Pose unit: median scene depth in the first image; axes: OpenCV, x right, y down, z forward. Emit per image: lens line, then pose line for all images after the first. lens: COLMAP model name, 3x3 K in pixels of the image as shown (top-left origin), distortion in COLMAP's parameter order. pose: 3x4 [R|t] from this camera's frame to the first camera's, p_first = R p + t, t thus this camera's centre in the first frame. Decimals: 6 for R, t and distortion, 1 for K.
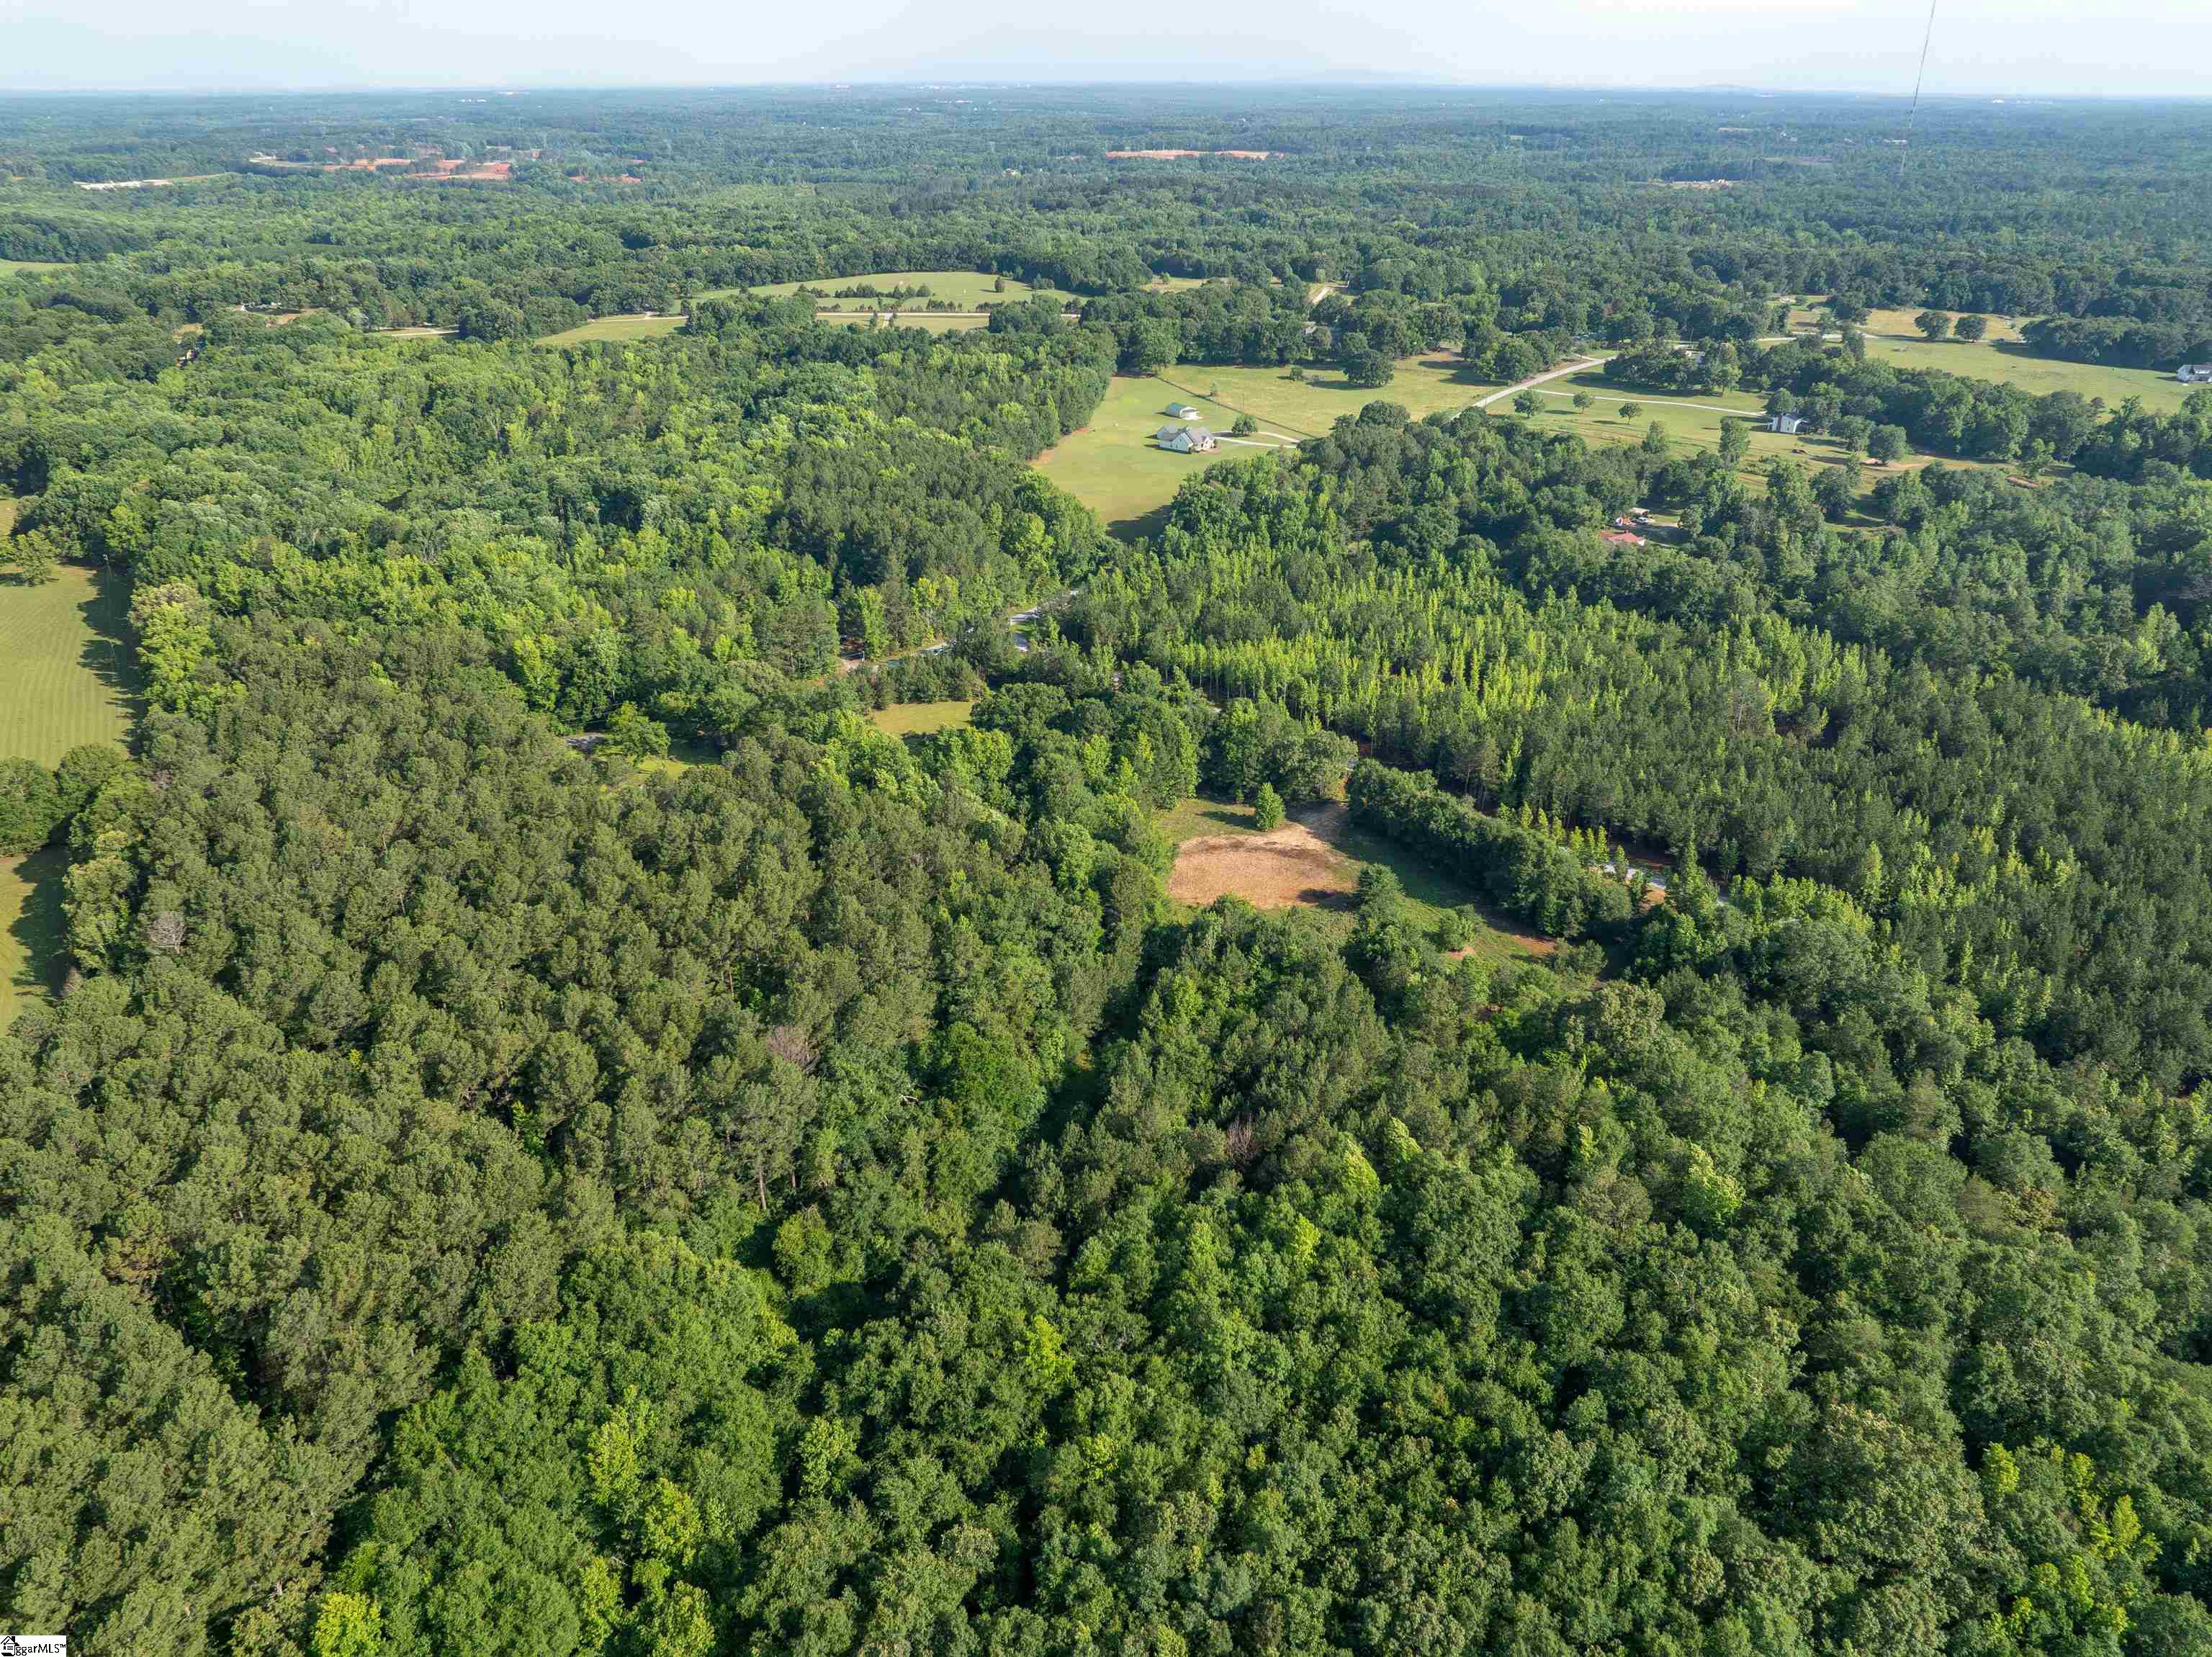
lens RADIAL K [[1555.7, 0, 1106.0], [0, 1555.7, 828.5], [0, 0, 1]] dist [-0.039739, 0.007568]
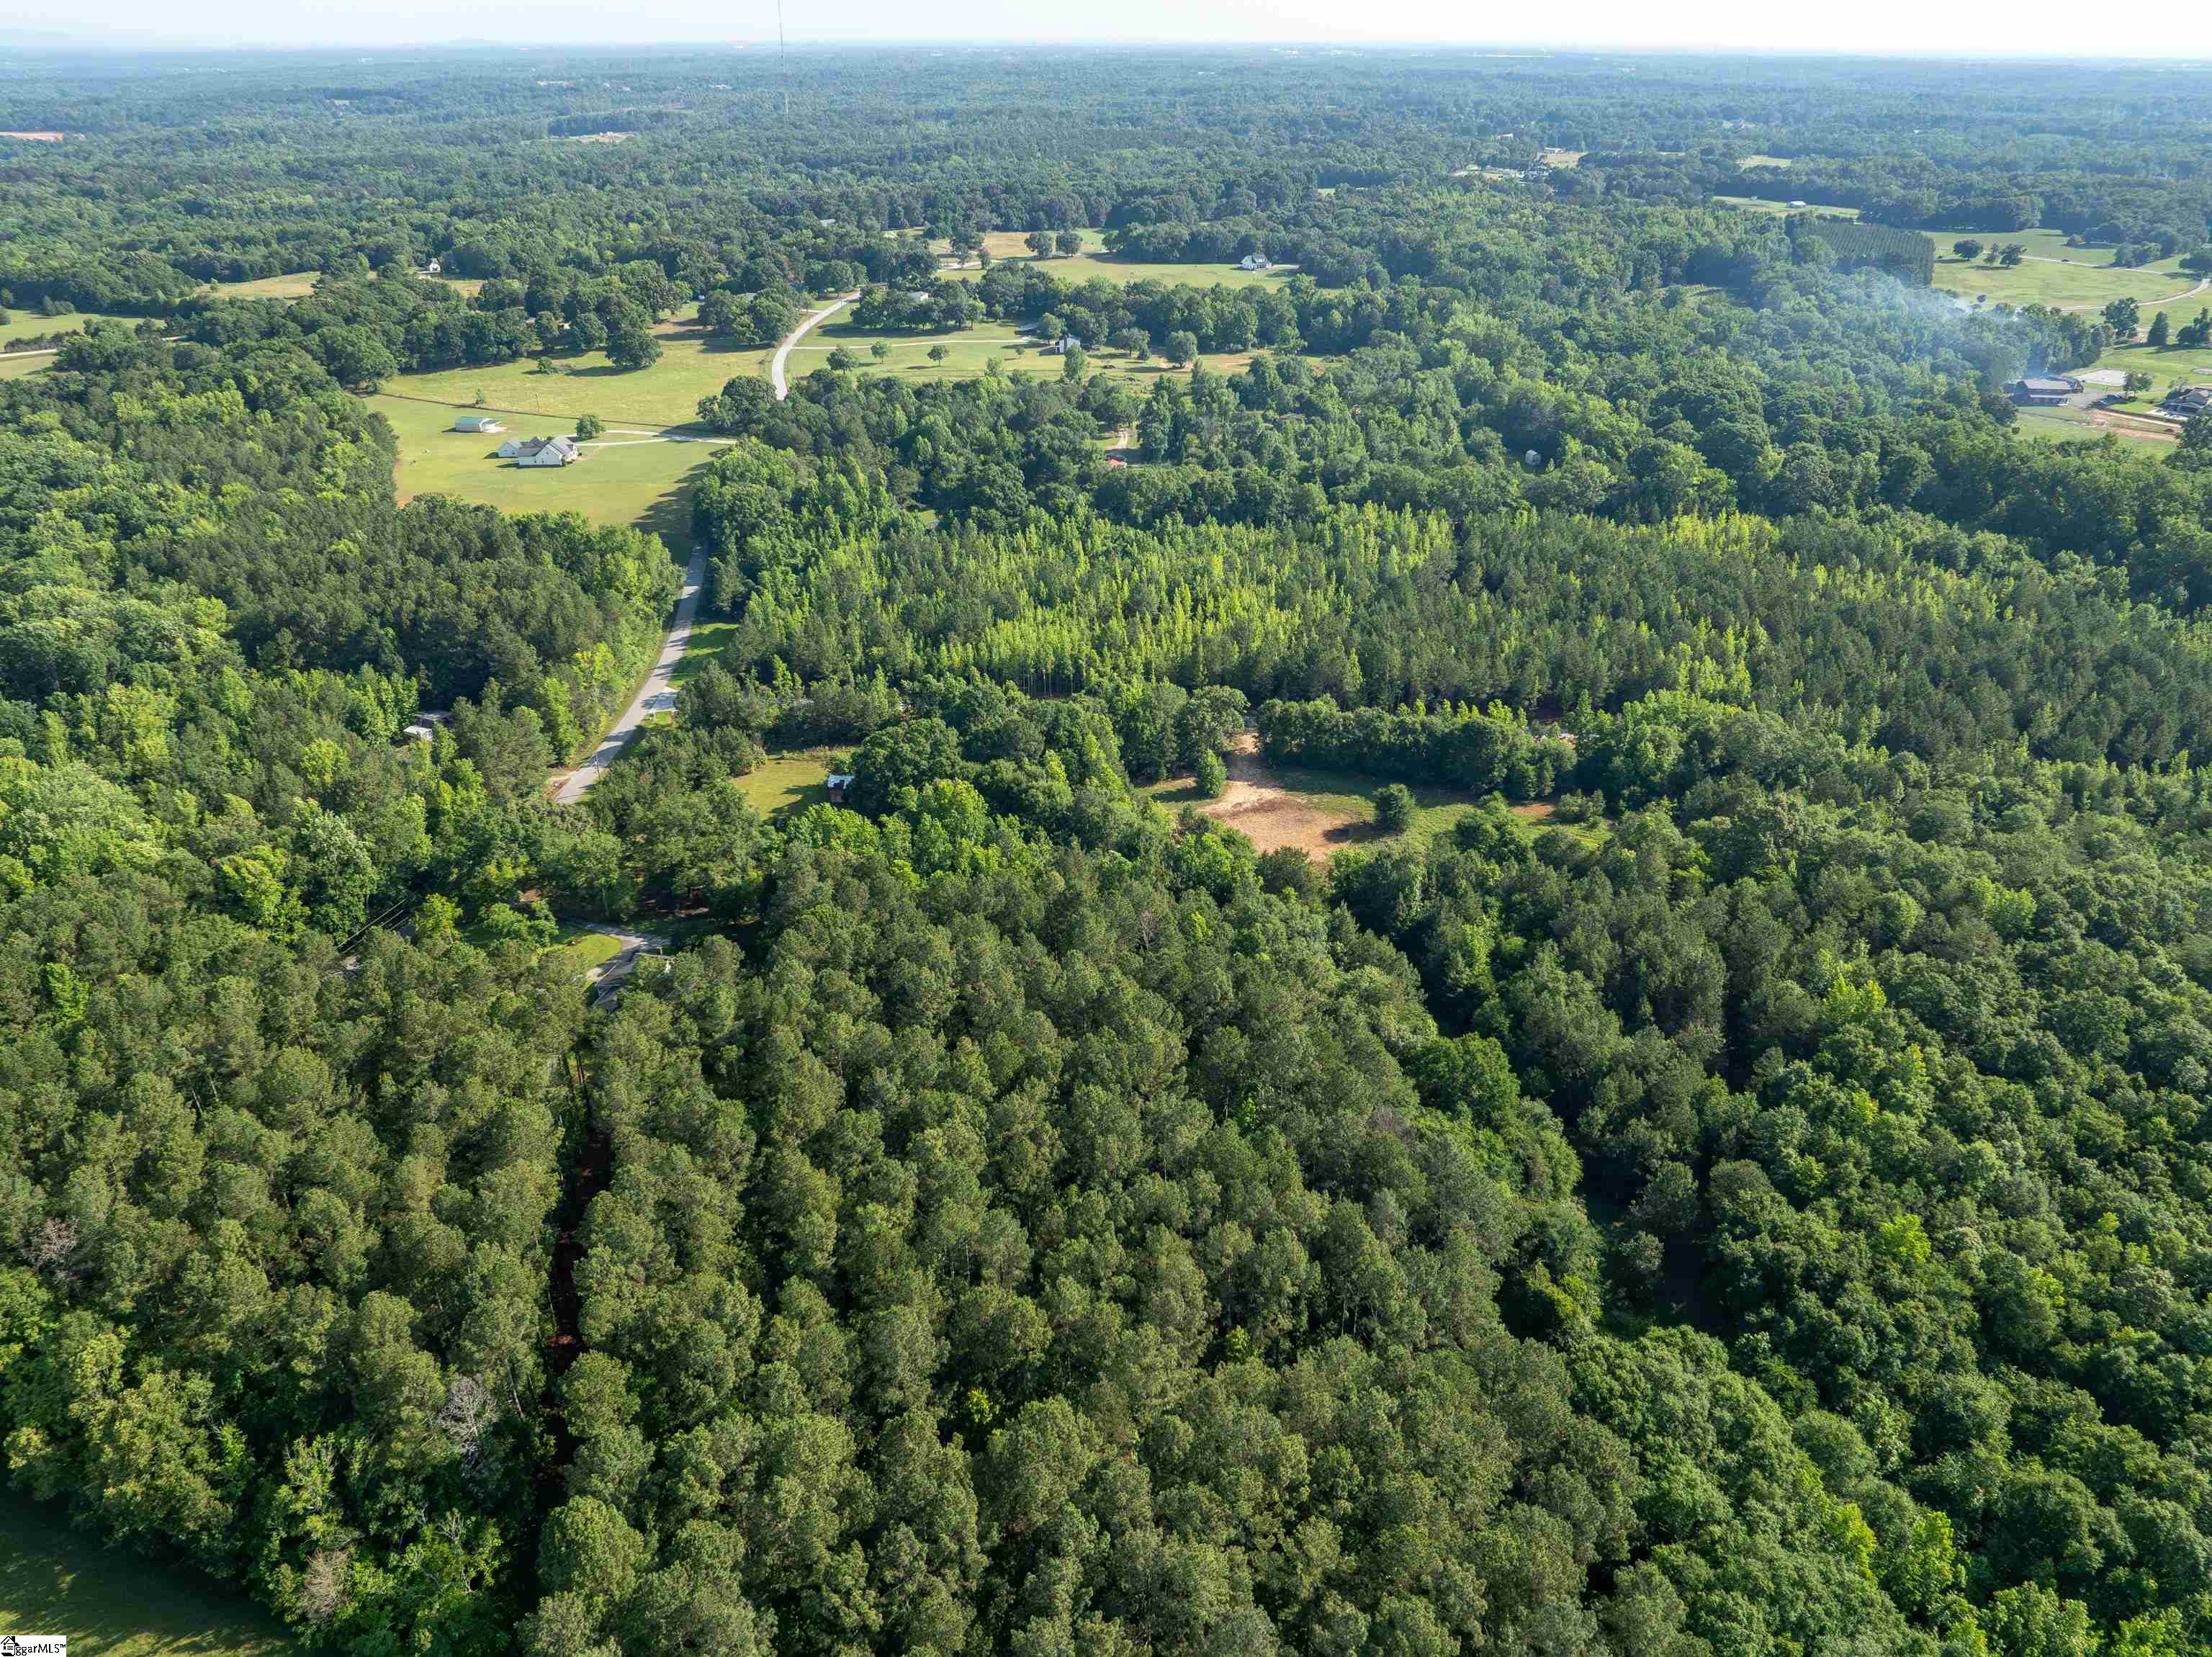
lens RADIAL K [[1555.7, 0, 1106.0], [0, 1555.7, 828.5], [0, 0, 1]] dist [-0.039739, 0.007568]
pose [[0.752338, -0.304869, 0.583989, -0.257866], [0.290233, 0.949196, 0.121624, -0.057849], [-0.591399, 0.077990, 0.802599, 0.120159]]
